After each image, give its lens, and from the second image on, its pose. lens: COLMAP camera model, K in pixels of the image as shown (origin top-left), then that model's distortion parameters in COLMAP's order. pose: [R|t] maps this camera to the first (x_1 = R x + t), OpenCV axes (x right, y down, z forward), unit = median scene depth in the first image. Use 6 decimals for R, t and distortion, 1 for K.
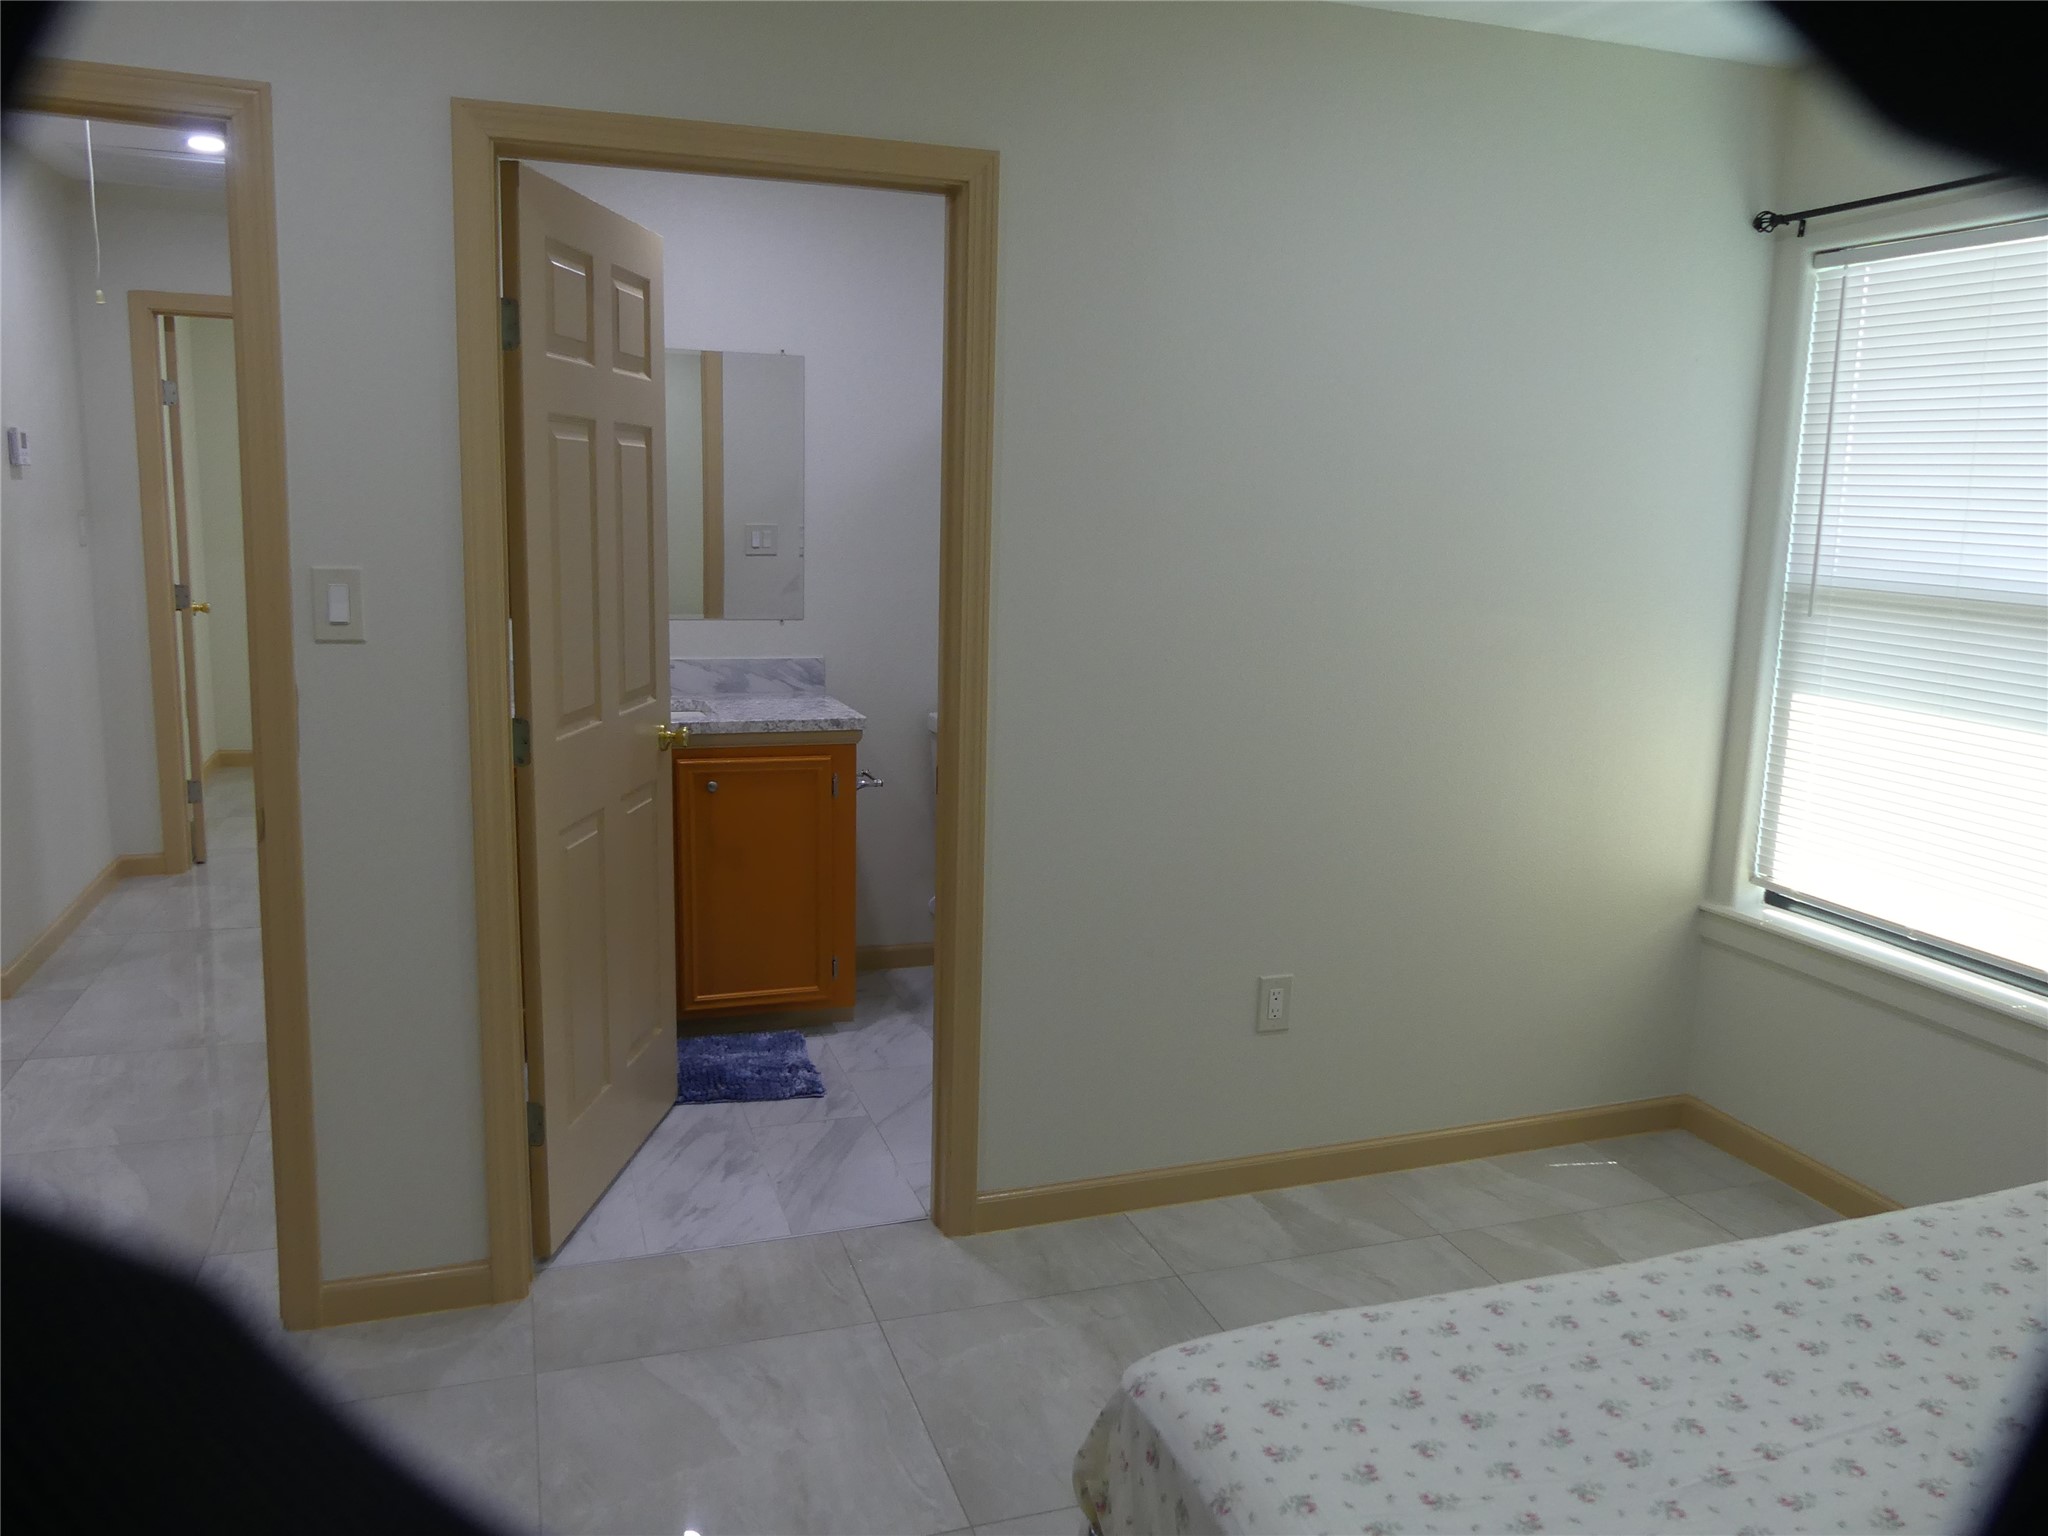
lens RADIAL K [[1607.6, 0, 1031.2], [0, 1607.6, 773.7], [0, 0, 1]] dist [0.005352, -0.006833]
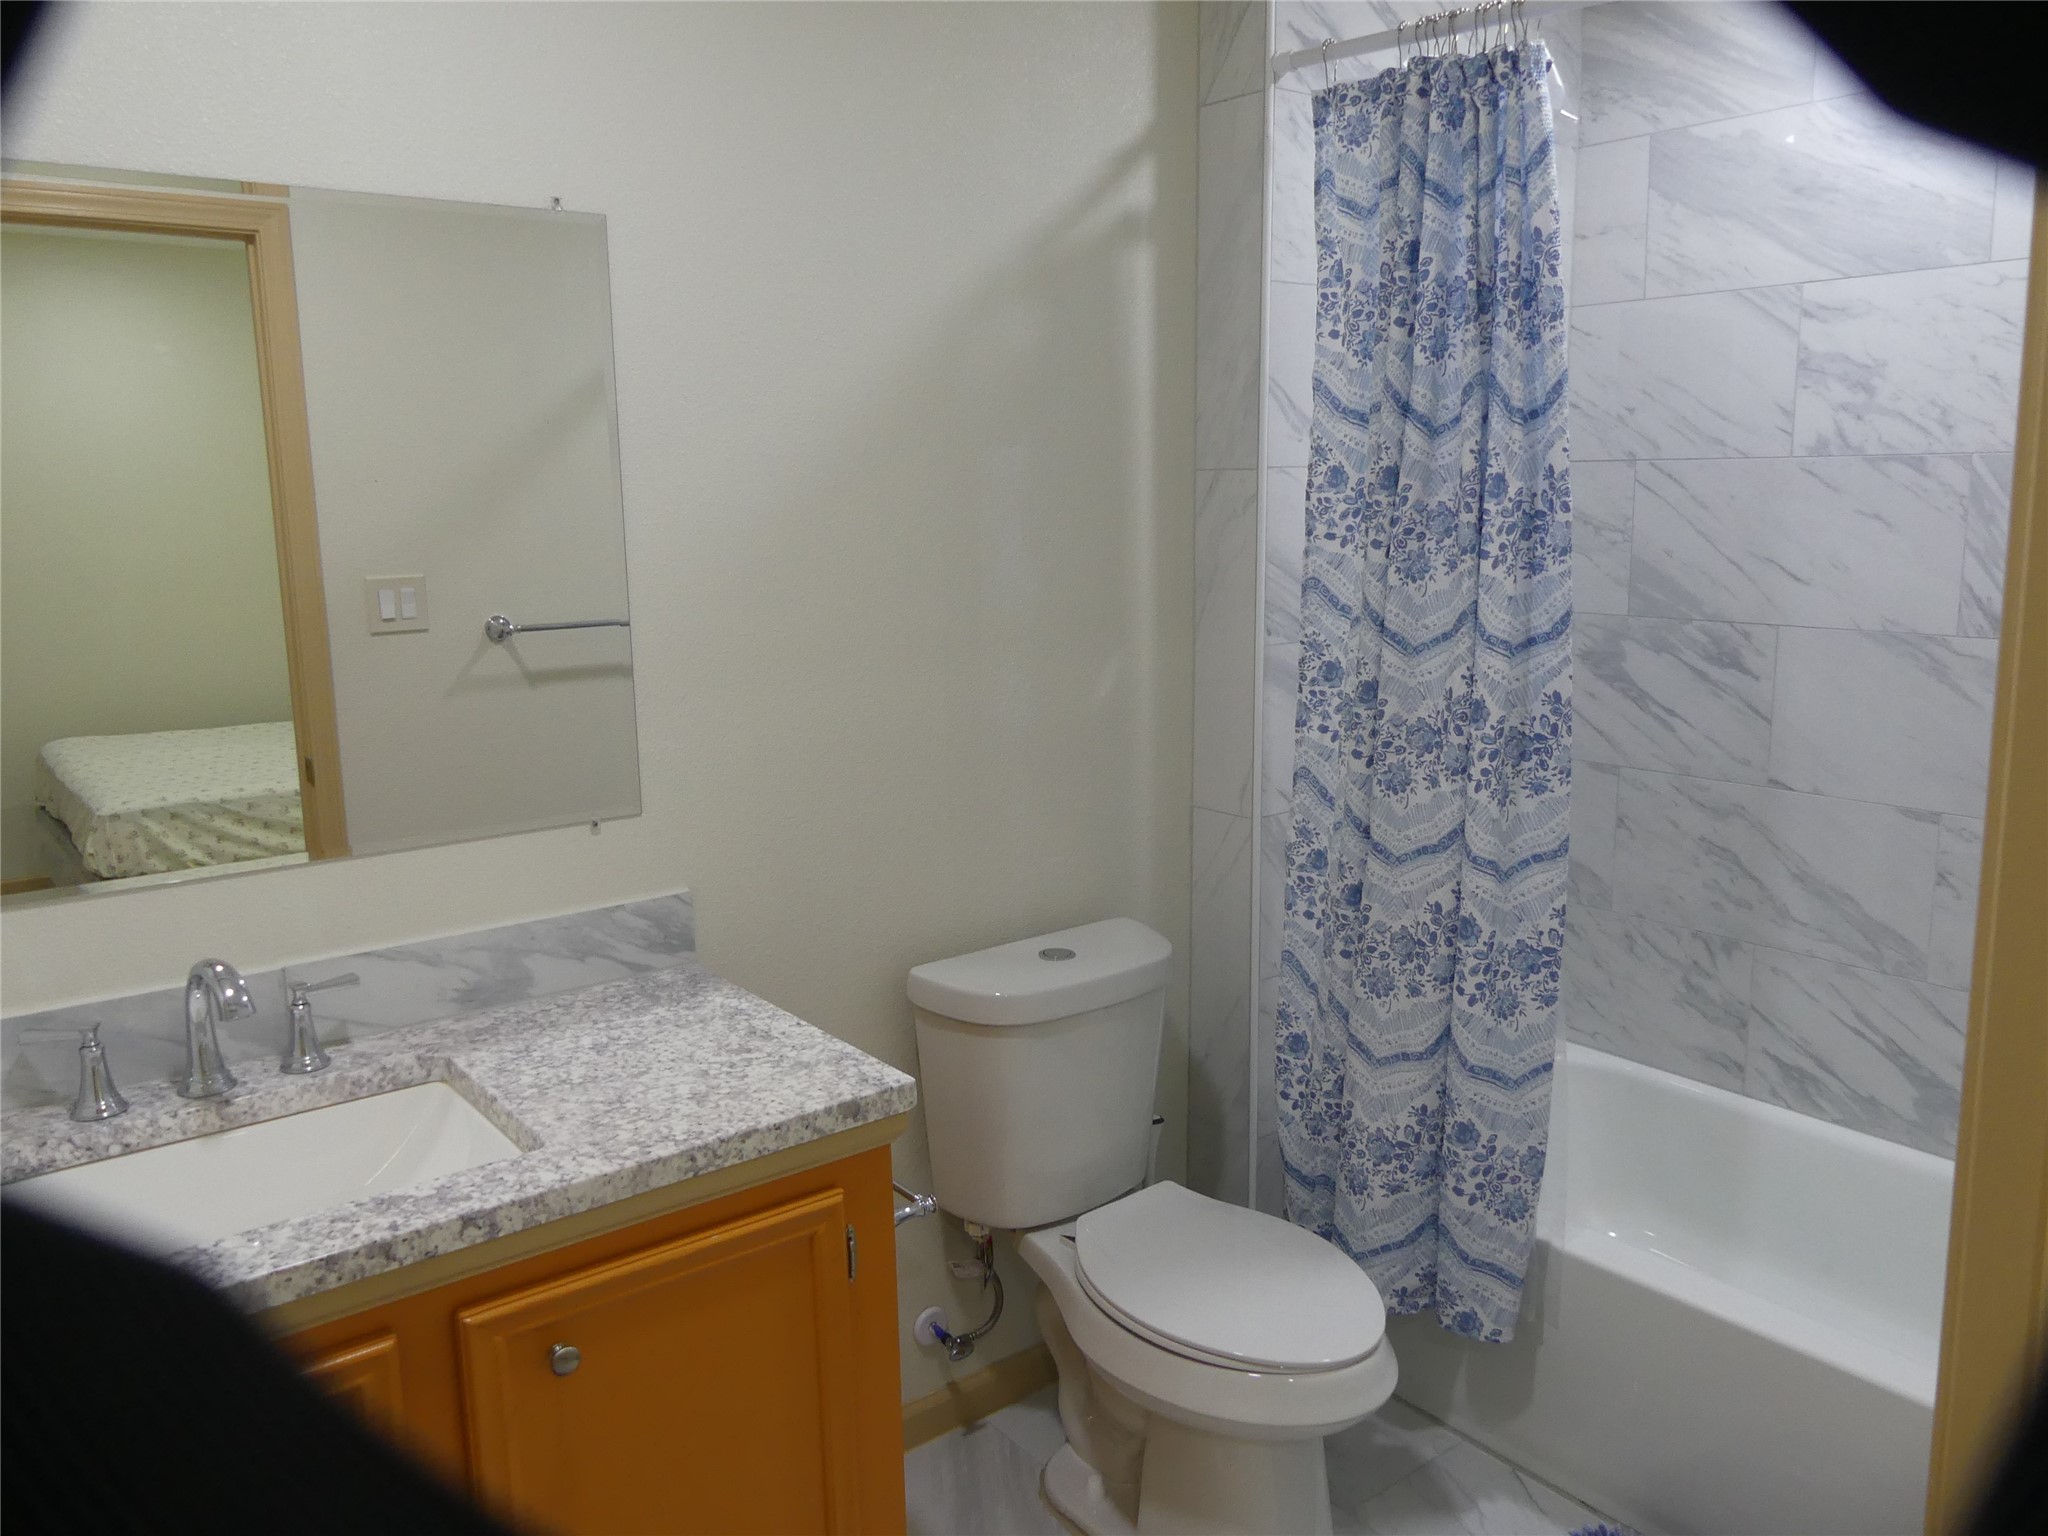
lens RADIAL K [[1607.6, 0, 1027.5], [0, 1607.6, 765.3], [0, 0, 1]] dist [0.005352, -0.006833]
pose [[0.948899, -0.103109, 0.298262, -0.173162], [0.097994, 0.994669, 0.032096, -0.114584], [-0.299981, -0.001228, 0.953944, 0.545953]]
